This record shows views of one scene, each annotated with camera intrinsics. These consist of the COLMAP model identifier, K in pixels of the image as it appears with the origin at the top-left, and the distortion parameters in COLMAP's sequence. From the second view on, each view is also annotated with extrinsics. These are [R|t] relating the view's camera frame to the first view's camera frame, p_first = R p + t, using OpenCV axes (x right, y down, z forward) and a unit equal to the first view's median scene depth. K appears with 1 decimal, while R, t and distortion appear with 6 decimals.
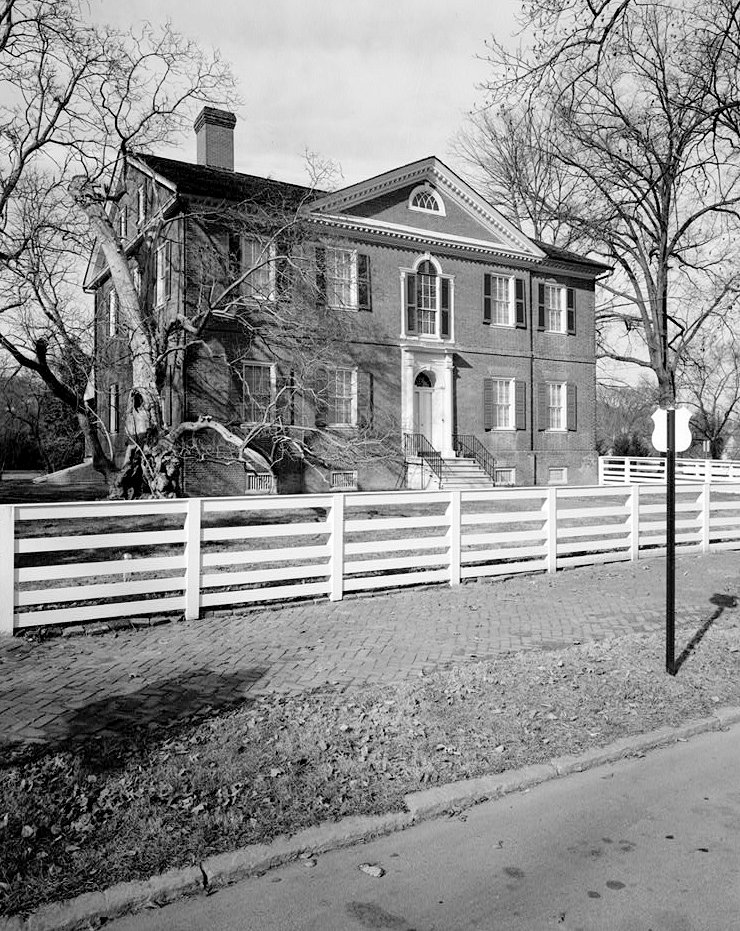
lens RADIAL K [[741.5, 0, 328.2], [0, 741.5, 470.3], [0, 0, 1]] dist [-0.007753, 0.004644]
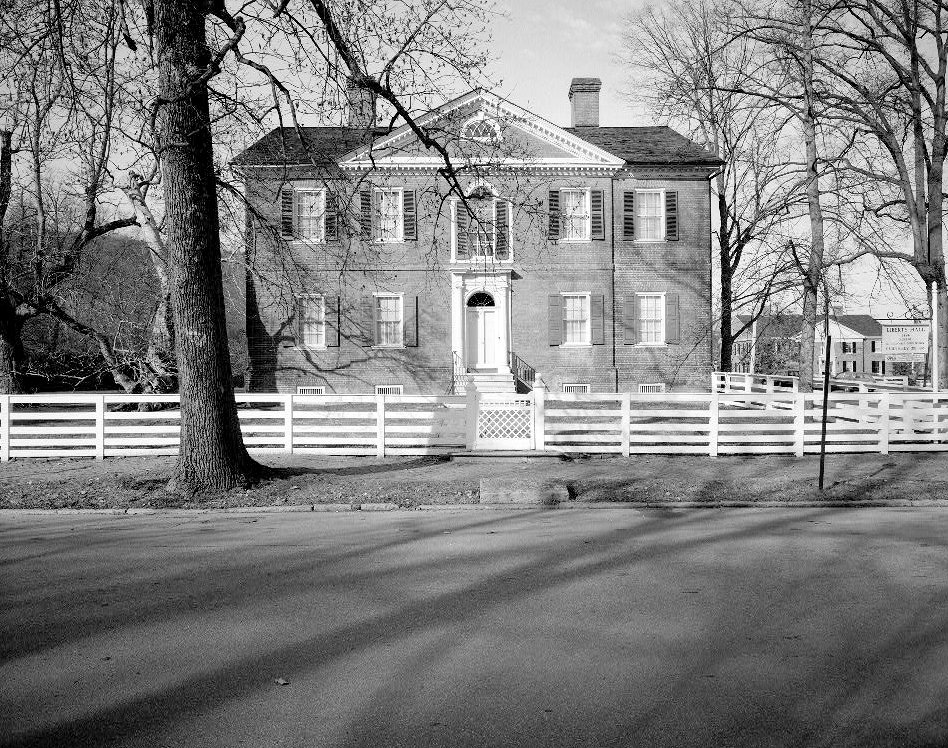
lens RADIAL K [[755.0, 0, 452.4], [0, 755.0, 361.5], [0, 0, 1]] dist [-0.007753, 0.004644]
pose [[0.878945, -0.014812, -0.476692, 0.575772], [-0.004925, 0.999182, -0.040127, 0.006399], [0.476897, 0.037617, 0.878154, 0.053012]]
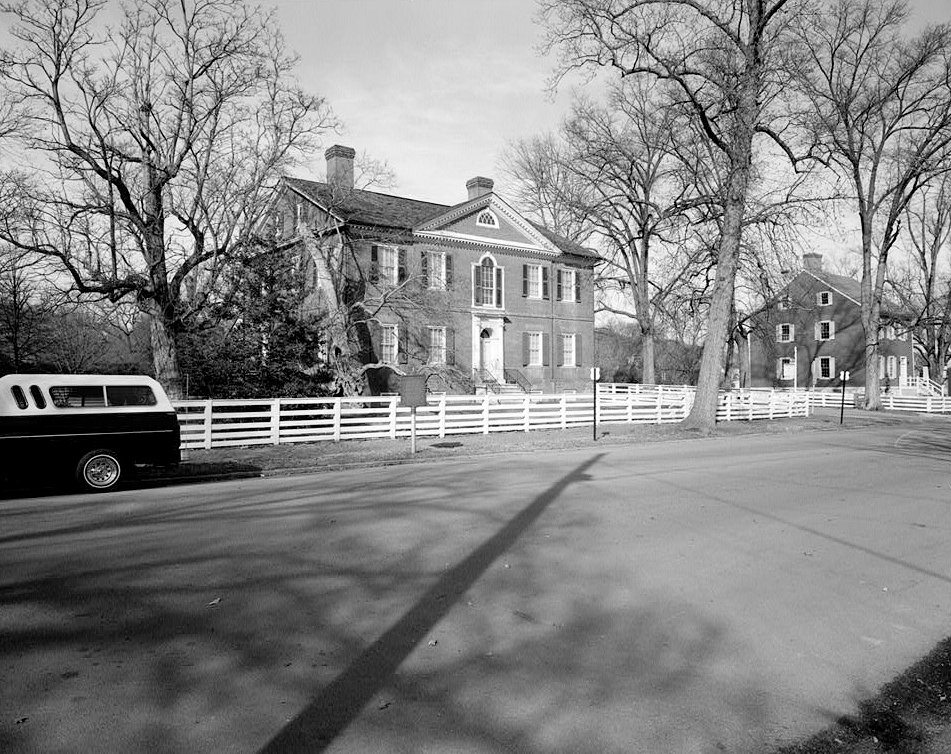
lens RADIAL K [[757.4, 0, 471.6], [0, 757.4, 378.7], [0, 0, 1]] dist [-0.007753, 0.004644]
pose [[0.986688, -0.001386, 0.162621, -0.151283], [0.005824, 0.999623, -0.026814, 0.013479], [-0.162523, 0.027404, 0.986324, -0.529732]]
